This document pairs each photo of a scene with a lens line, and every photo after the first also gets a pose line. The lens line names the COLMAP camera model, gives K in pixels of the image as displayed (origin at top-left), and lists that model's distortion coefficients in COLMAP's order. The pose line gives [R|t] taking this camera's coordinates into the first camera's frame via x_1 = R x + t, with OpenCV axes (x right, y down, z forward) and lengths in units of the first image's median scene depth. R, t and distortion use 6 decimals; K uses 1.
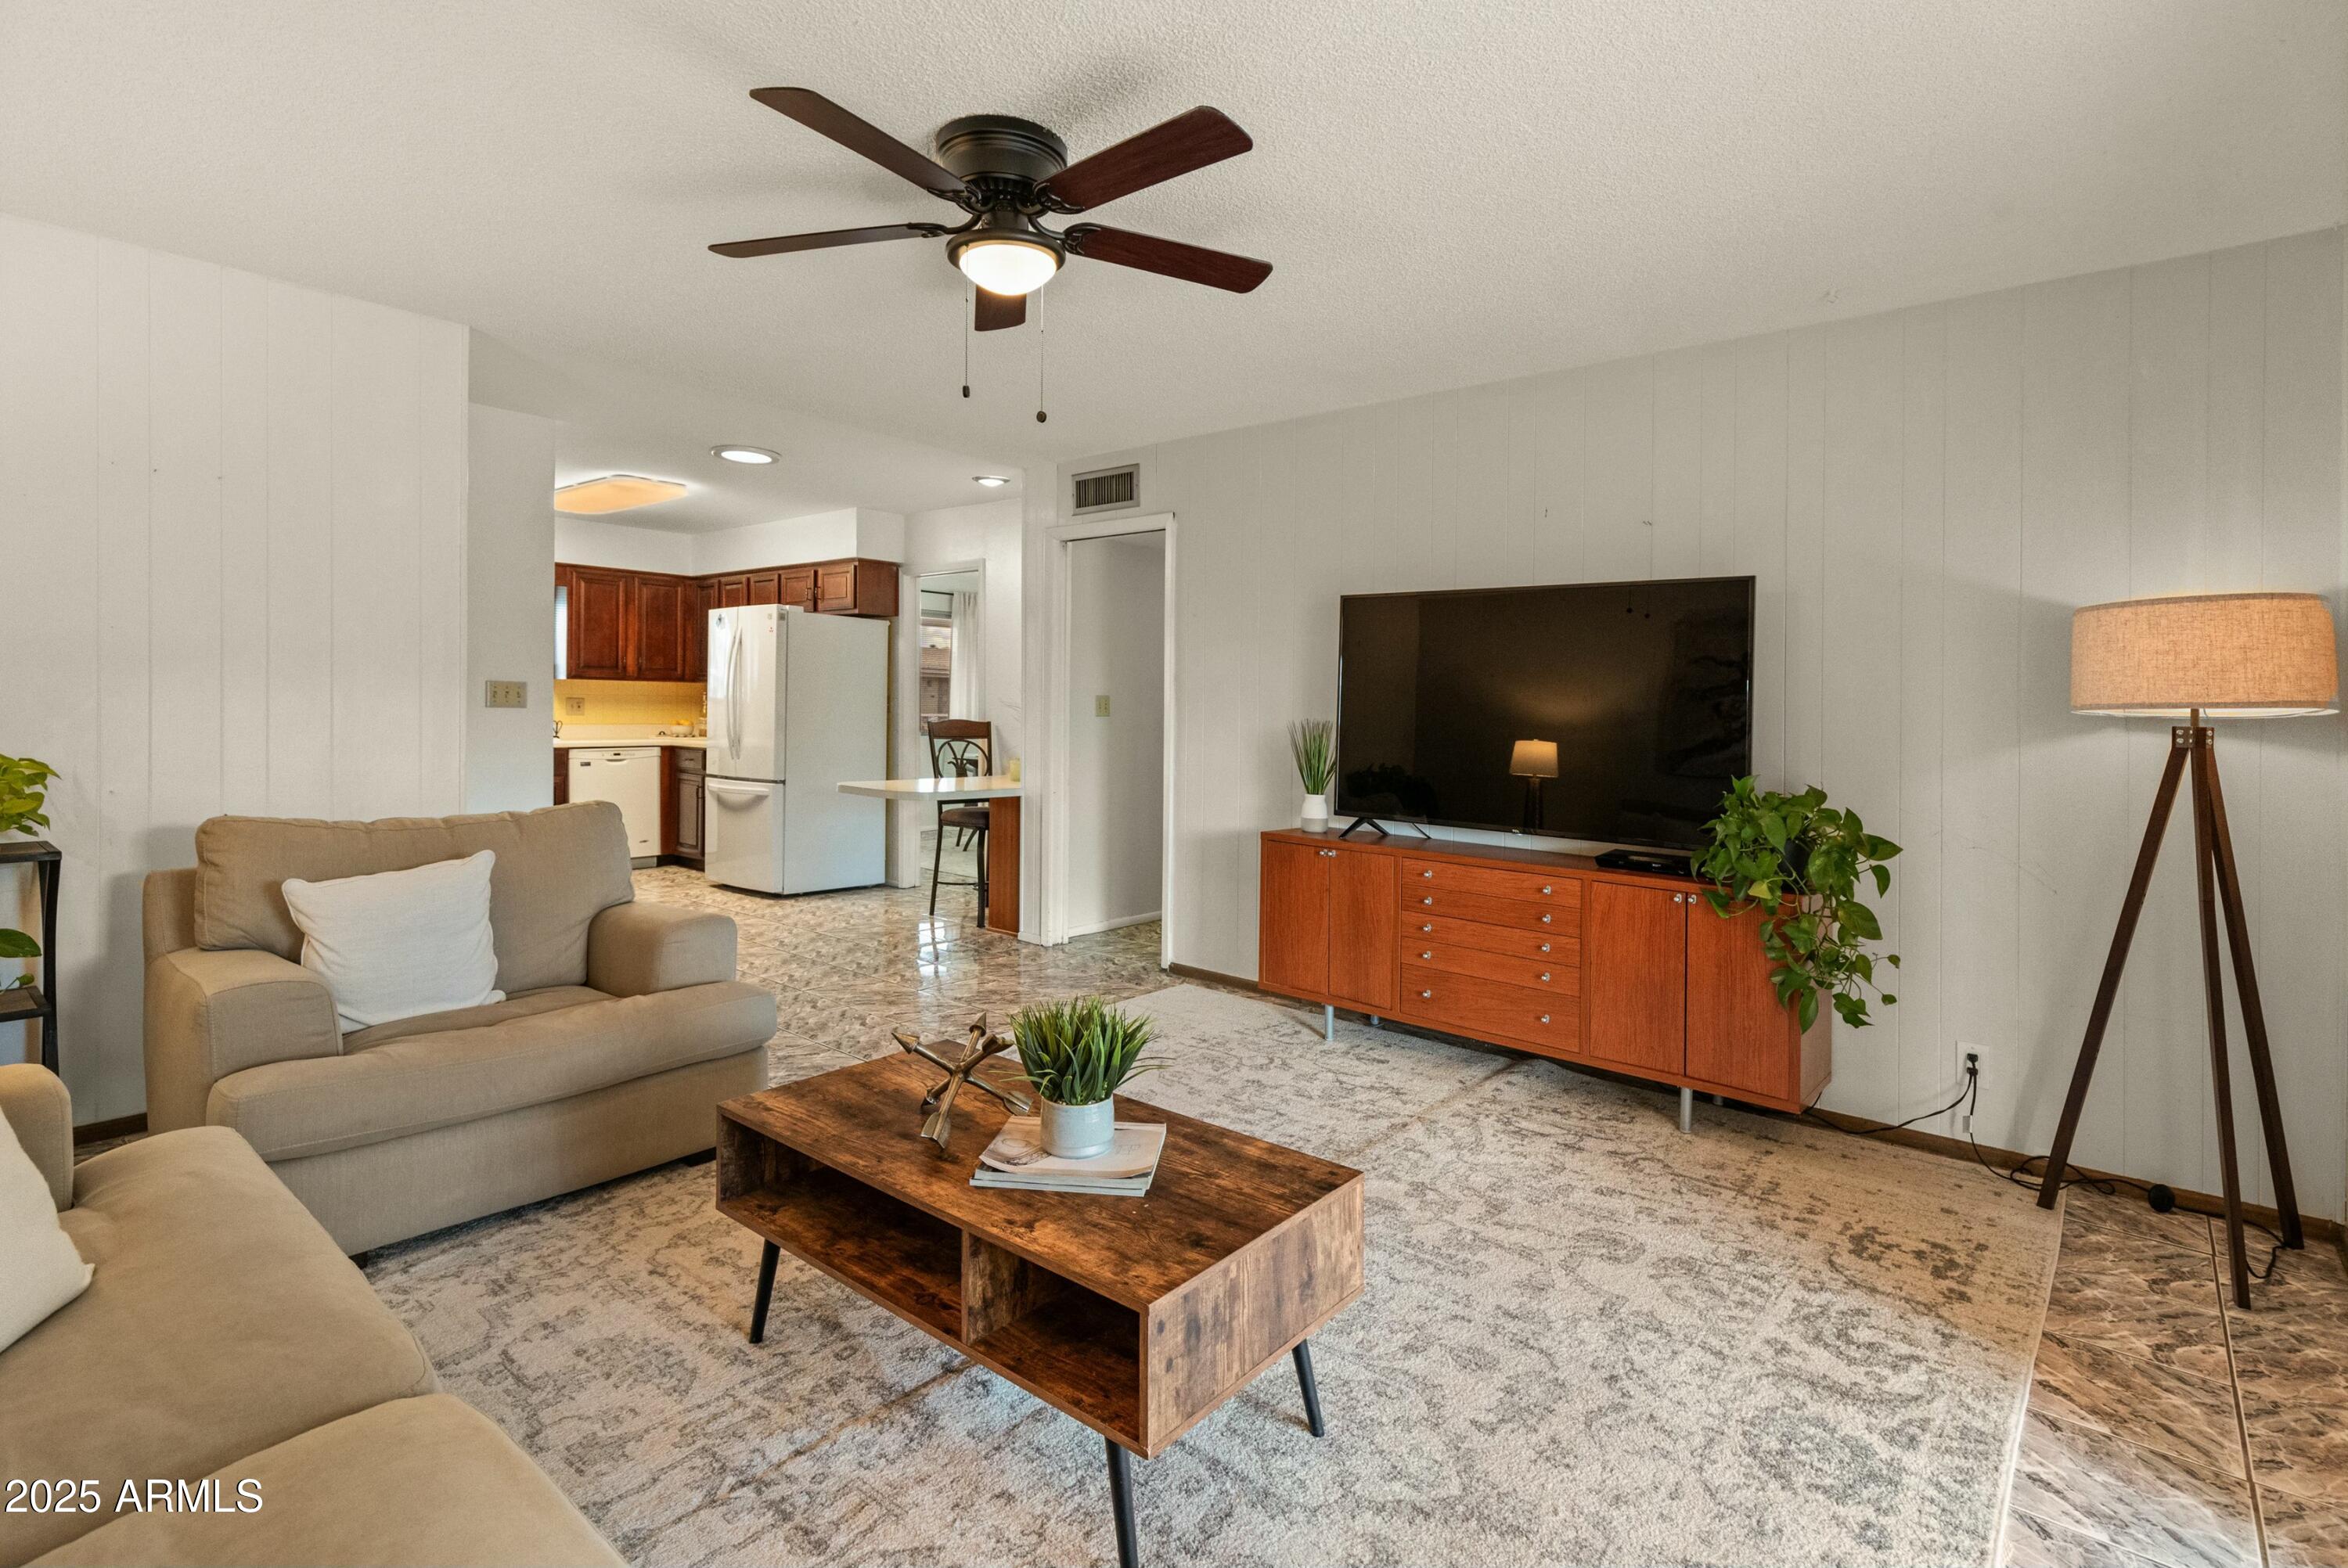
lens RADIAL K [[1129.7, 0, 1185.1], [0, 1129.7, 726.0], [0, 0, 1]] dist [0.023147, 0.000378]
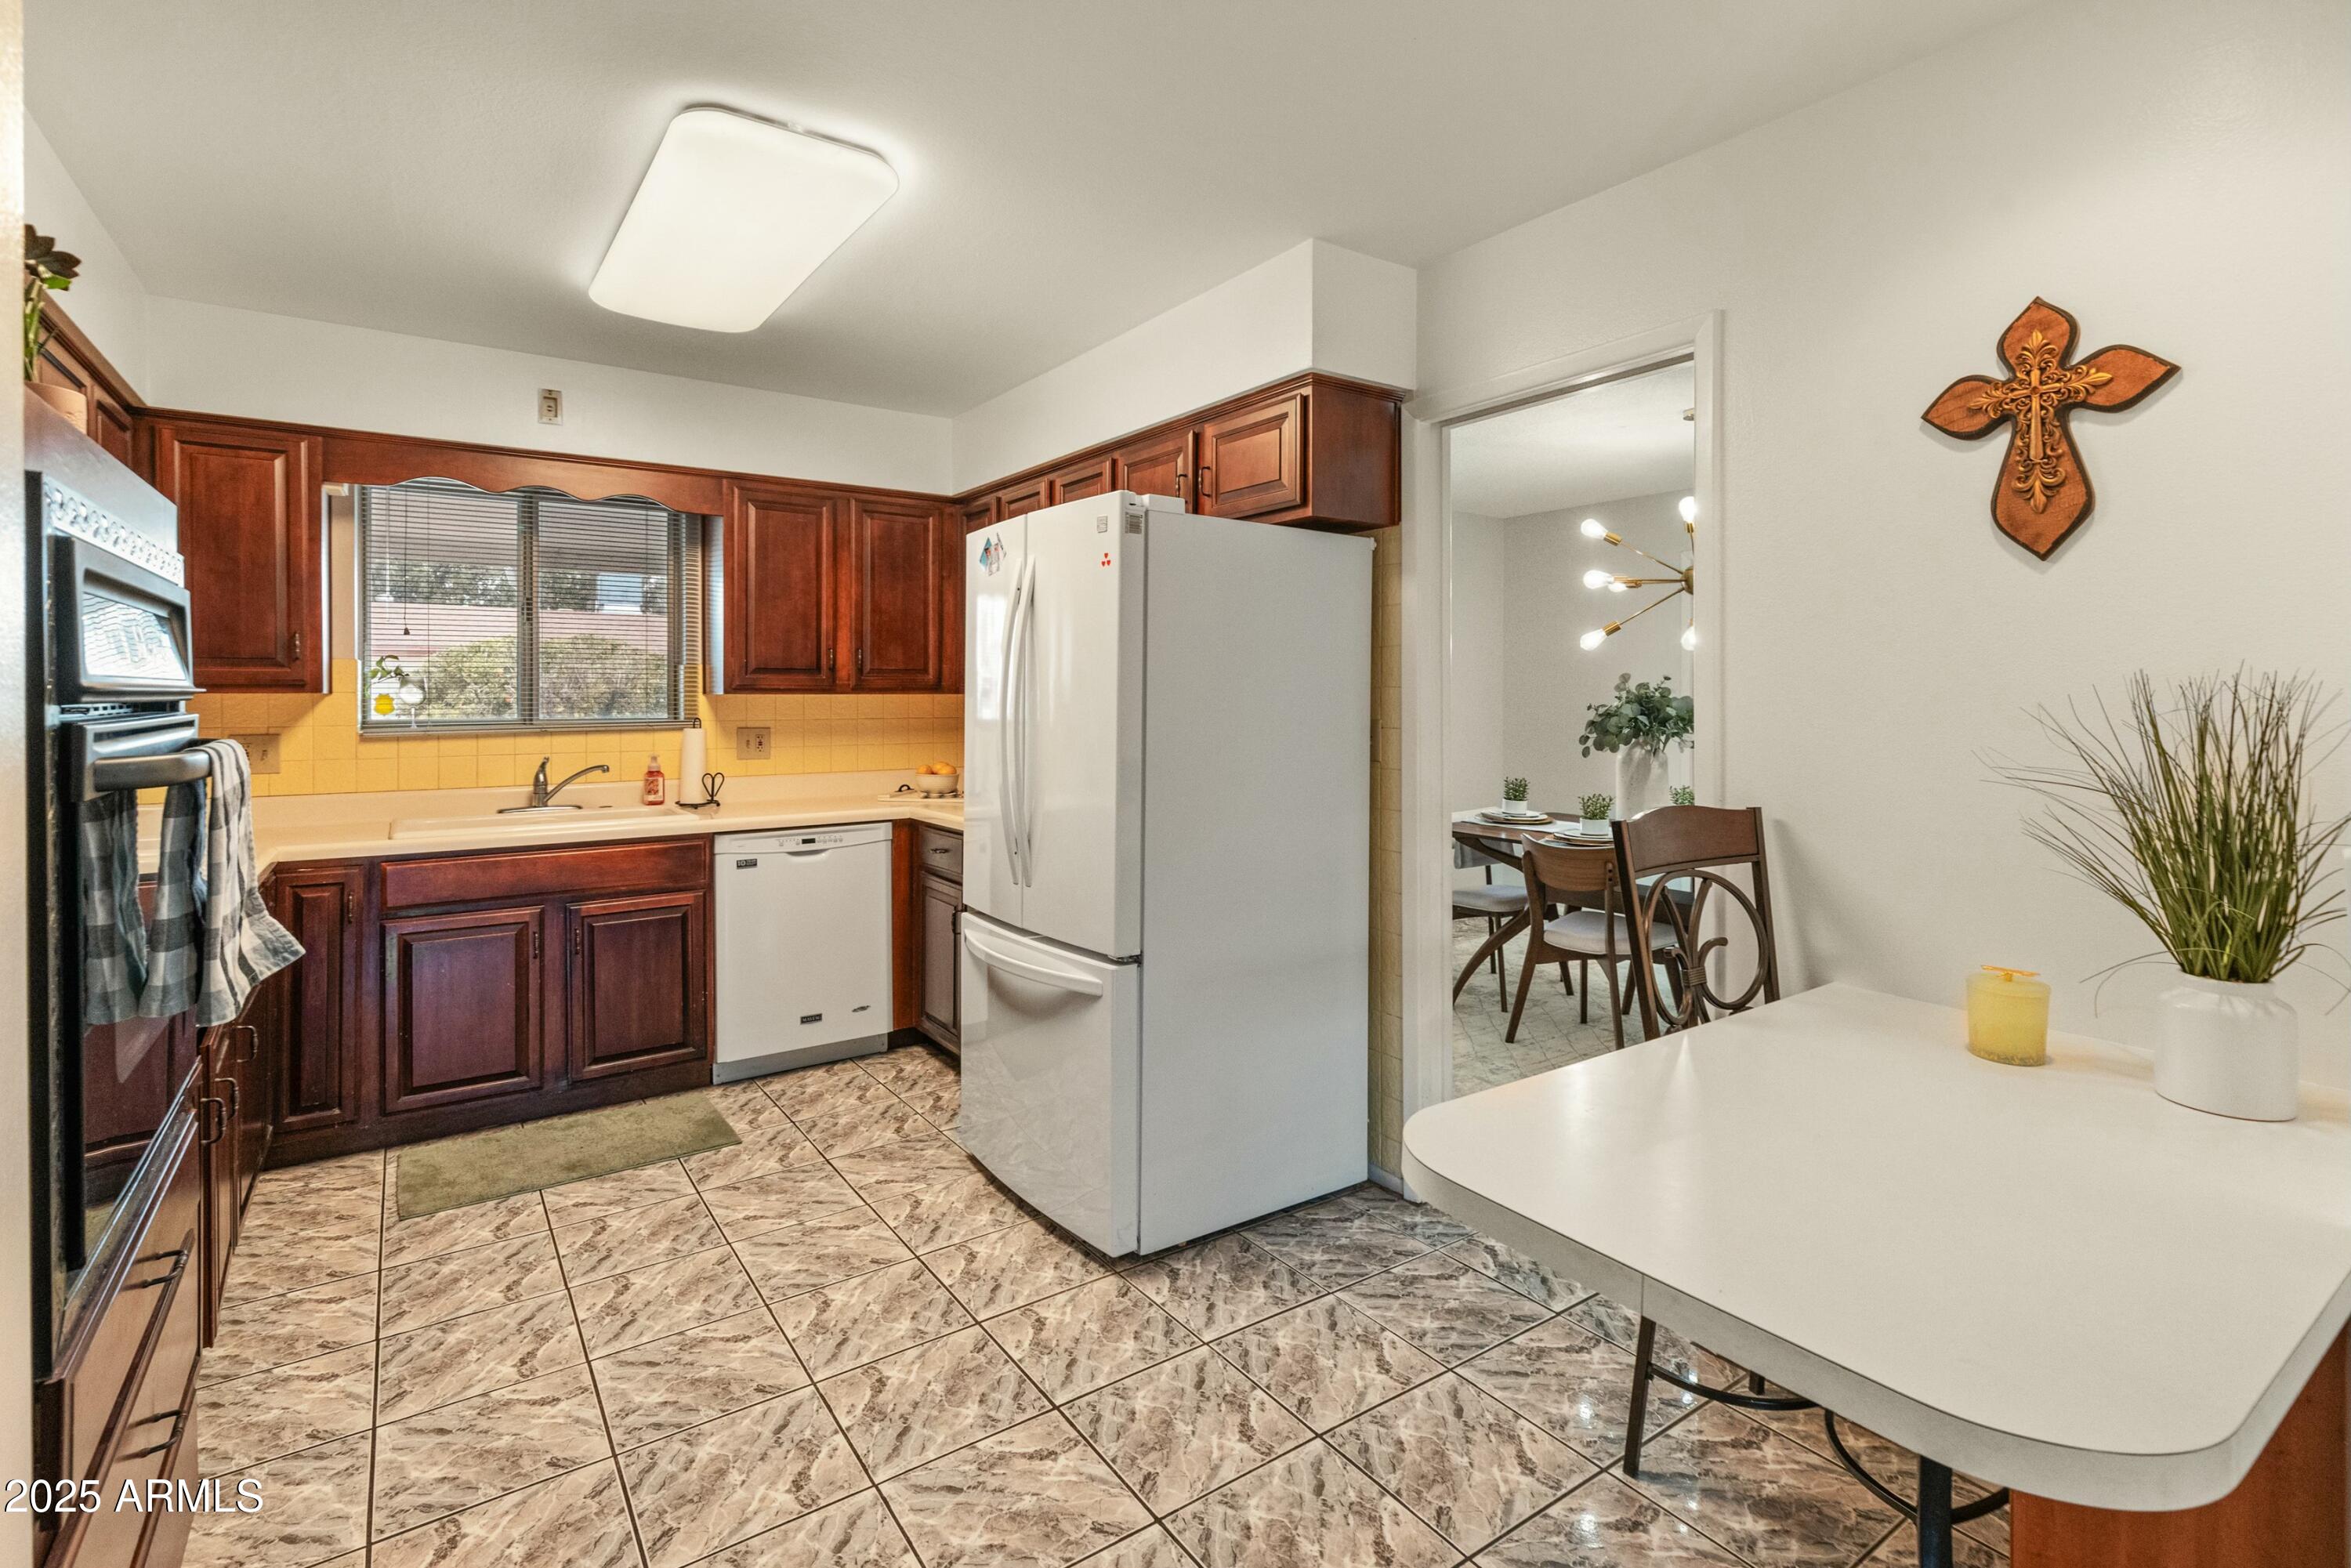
lens RADIAL K [[1112.9, 0, 1208.8], [0, 1112.9, 689.2], [0, 0, 1]] dist [0.002960, -0.000211]
pose [[0.974274, -0.016923, -0.224731, -0.334469], [0.011007, 0.999560, -0.027552, -0.041906], [0.225098, 0.024369, 0.974031, 0.868678]]
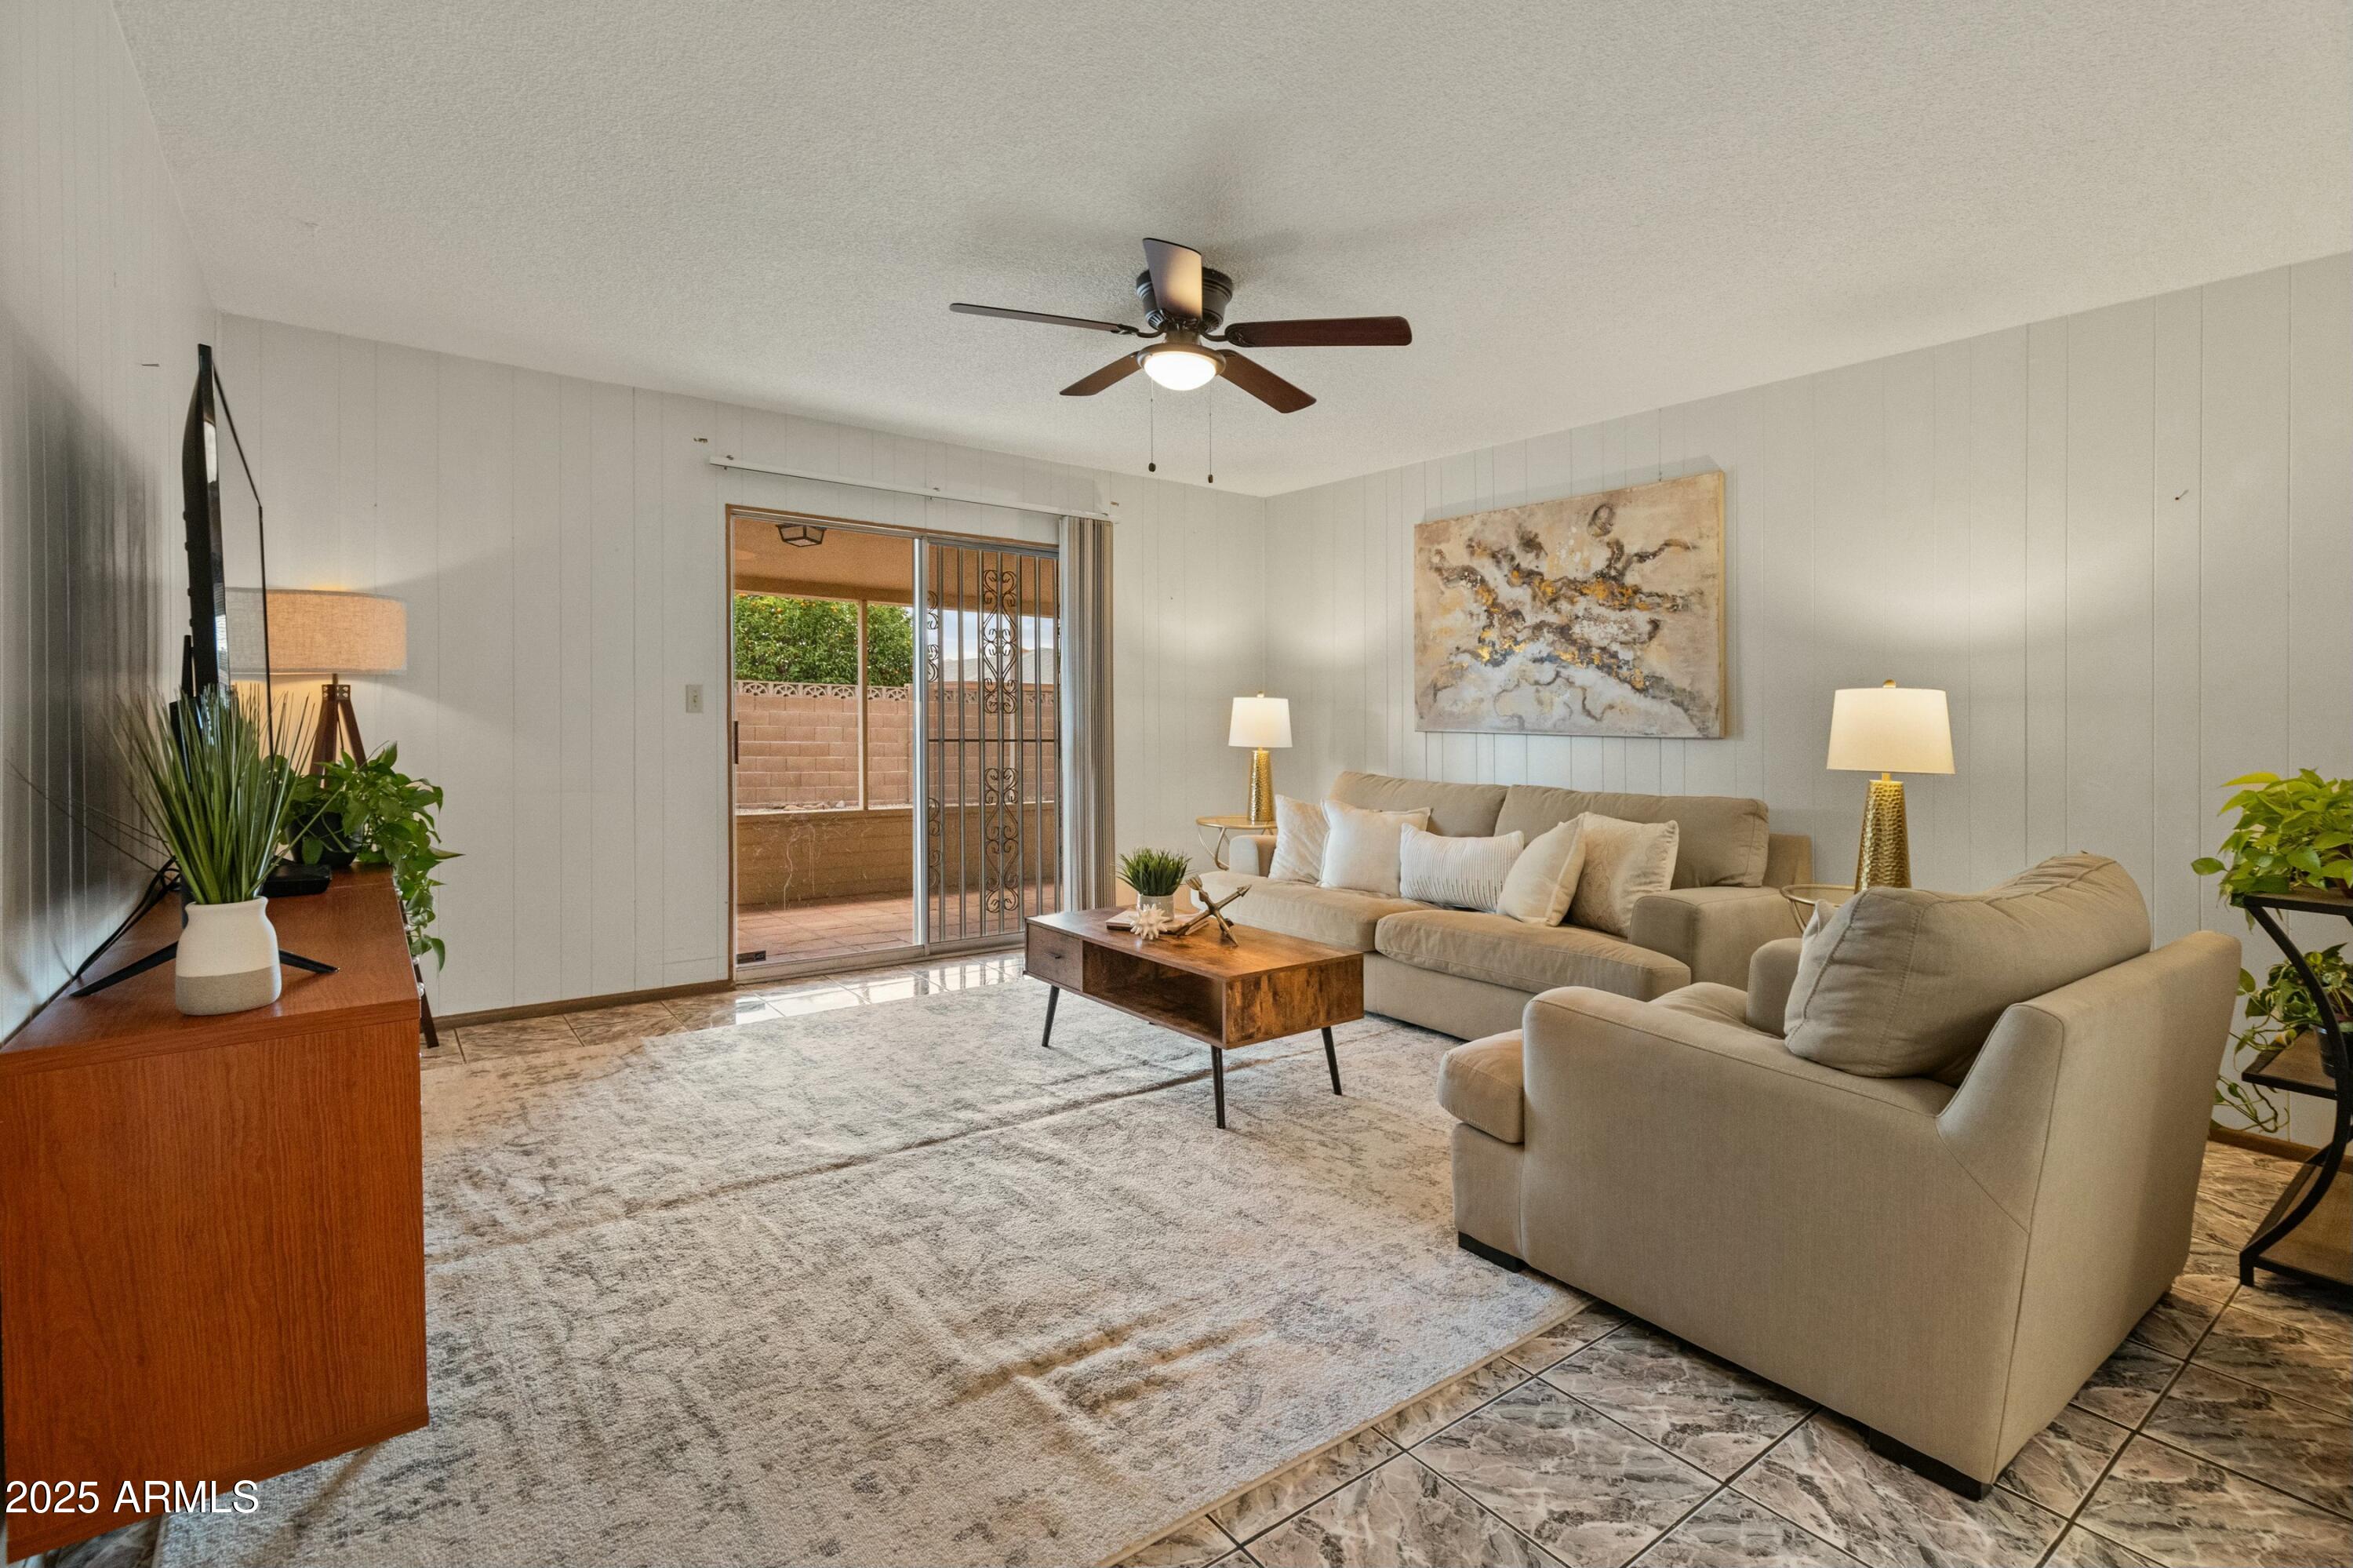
lens RADIAL K [[1104.1, 0, 1203.0], [0, 1104.1, 720.5], [0, 0, 1]] dist [0.003490, 0.000175]
pose [[-0.981073, -0.028453, 0.191535, -0.202669], [-0.024254, 0.999412, 0.024233, -0.009765], [-0.192112, 0.019129, -0.981187, 1.088623]]
